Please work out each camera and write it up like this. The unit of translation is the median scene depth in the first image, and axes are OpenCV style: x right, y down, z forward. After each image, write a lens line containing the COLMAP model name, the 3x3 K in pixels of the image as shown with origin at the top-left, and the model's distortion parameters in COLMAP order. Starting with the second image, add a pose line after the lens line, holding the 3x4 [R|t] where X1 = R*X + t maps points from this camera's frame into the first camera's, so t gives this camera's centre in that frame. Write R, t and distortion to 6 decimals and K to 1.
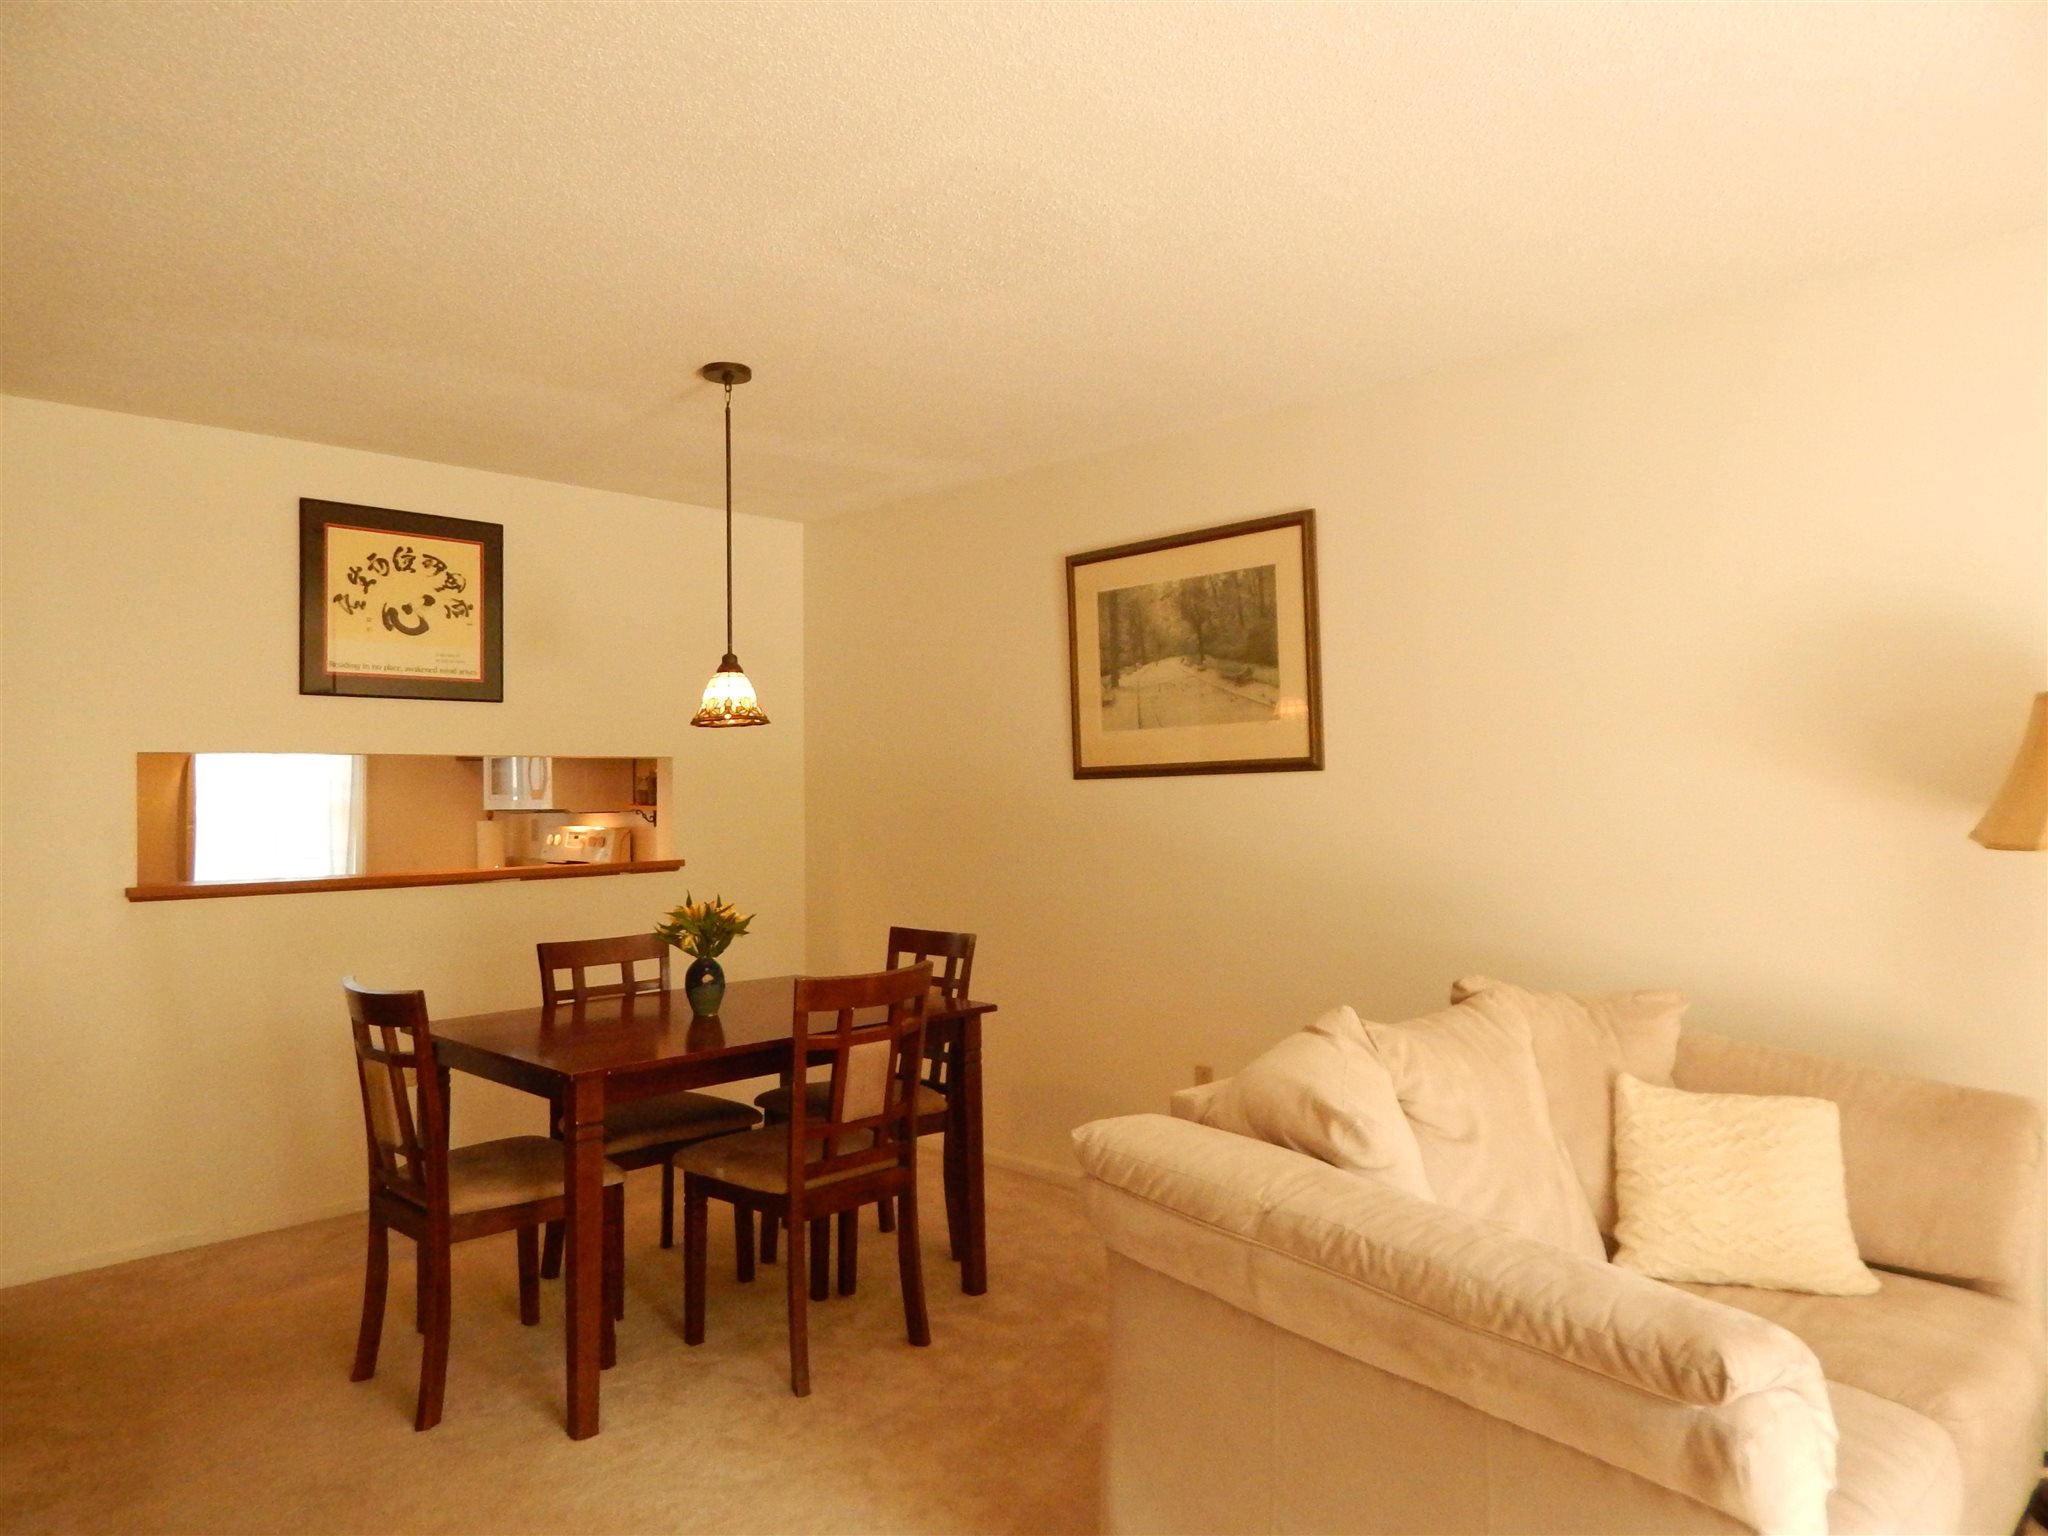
lens RADIAL K [[1372.9, 0, 1019.6], [0, 1372.9, 760.6], [0, 0, 1]] dist [0.016126, -0.001479]
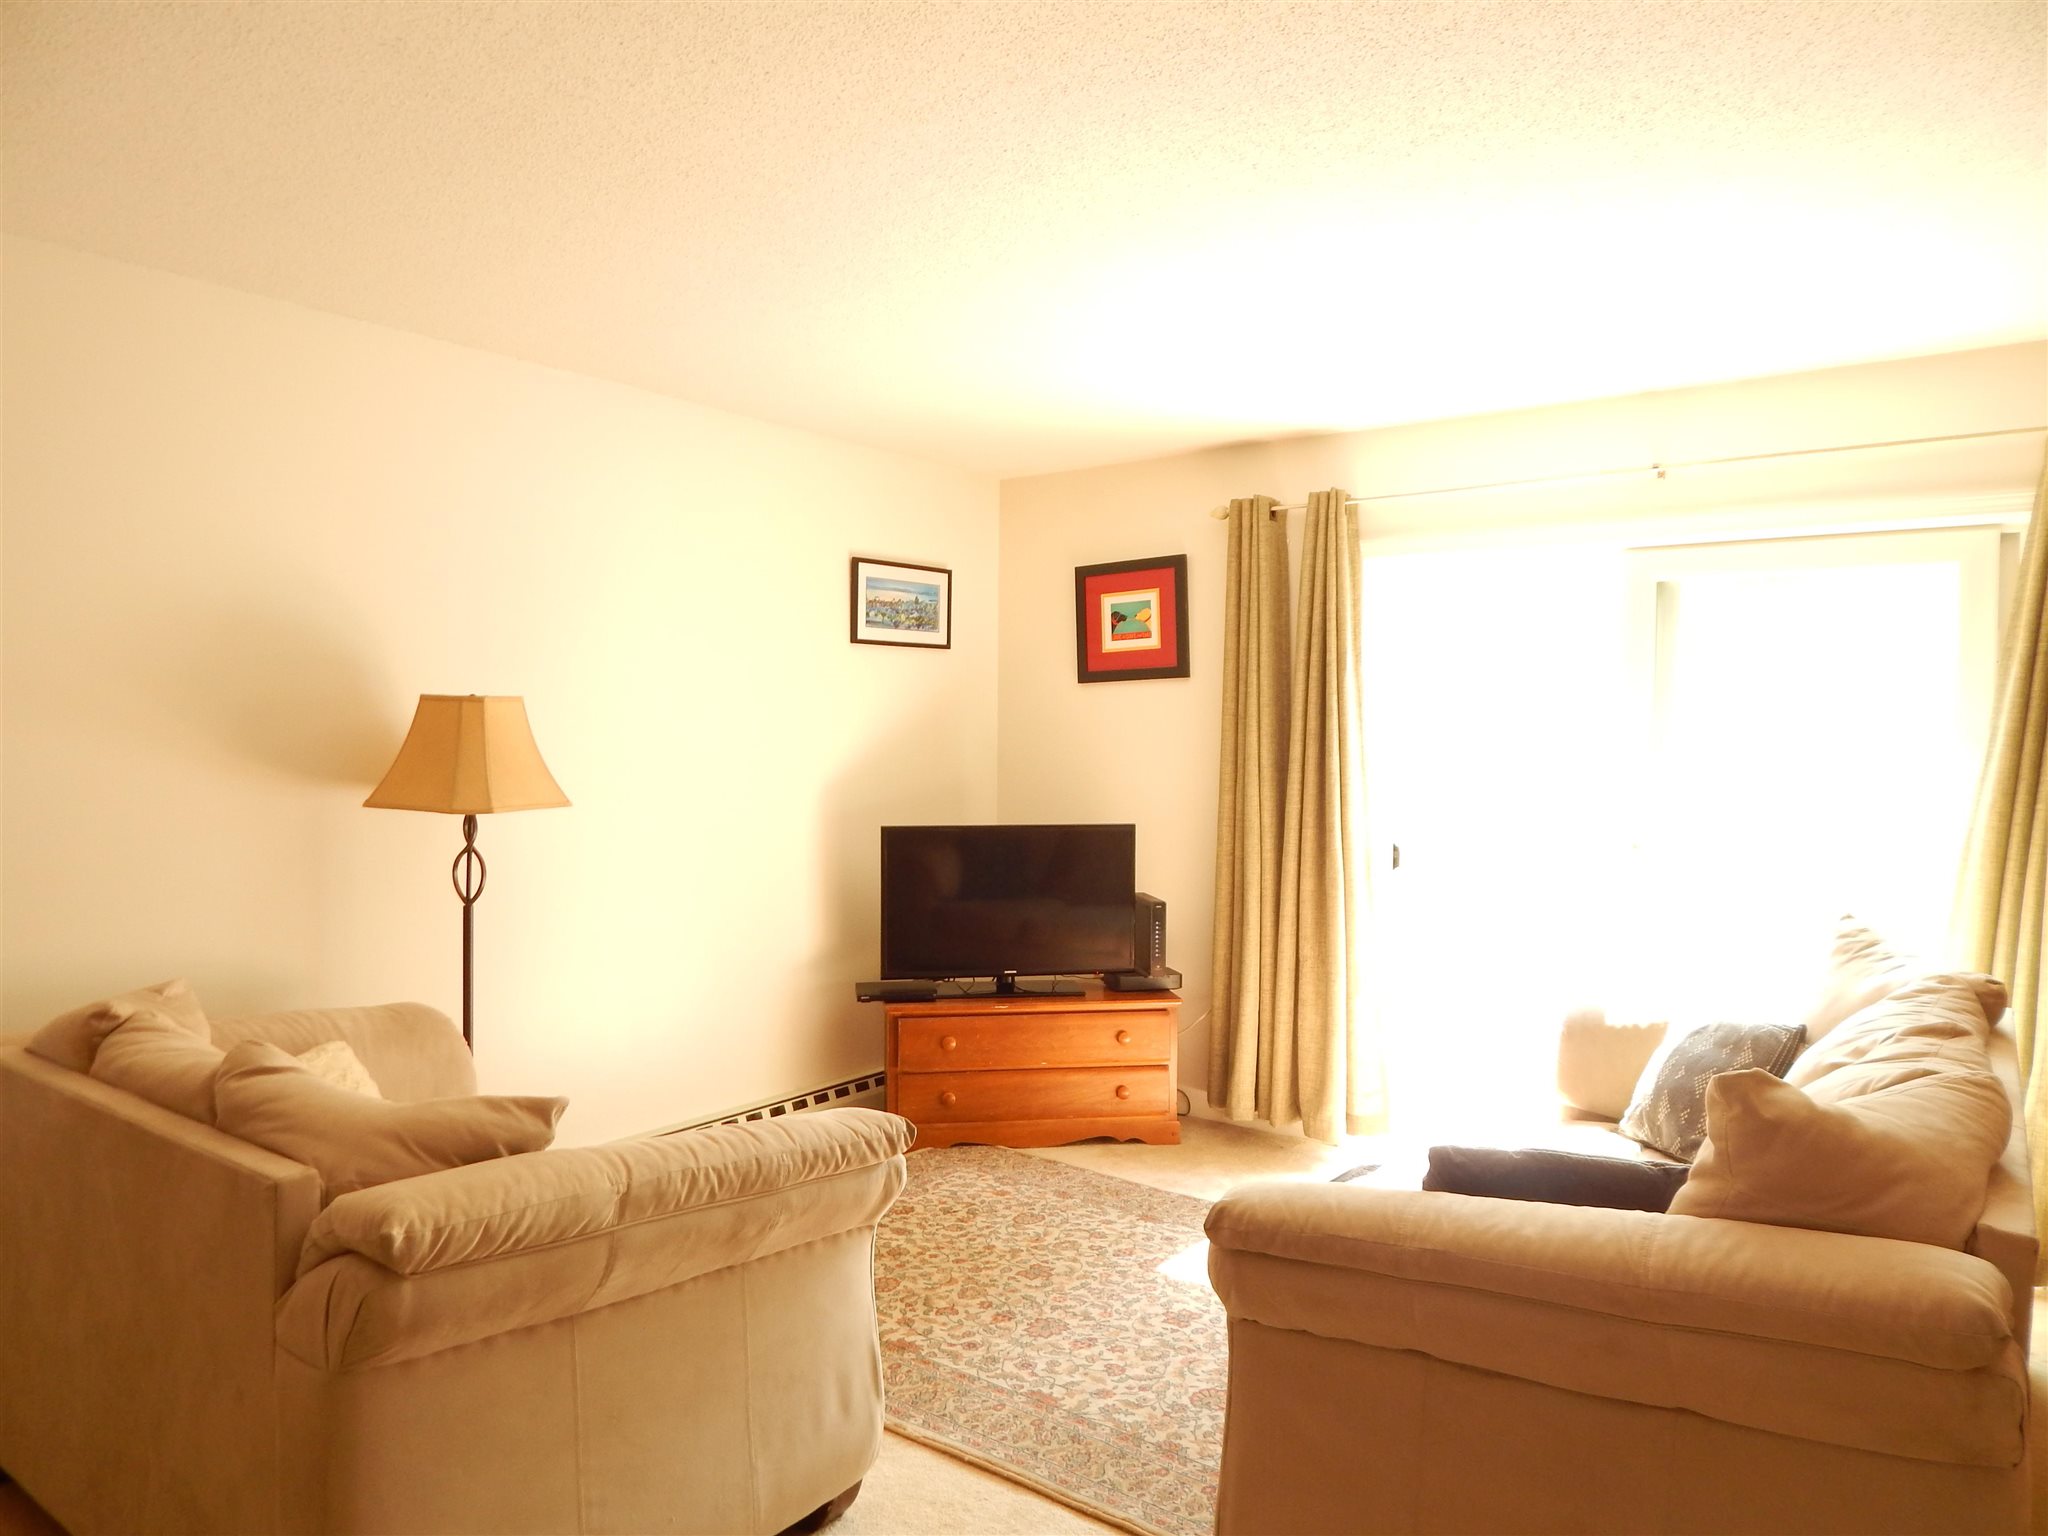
lens RADIAL K [[1354.6, 0, 1017.6], [0, 1354.6, 749.3], [0, 0, 1]] dist [0.006953, -0.008437]
pose [[-0.141589, -0.005730, 0.989909, -0.373566], [-0.023958, 0.999710, 0.002360, -0.007512], [-0.989636, -0.023382, -0.141685, 0.366128]]
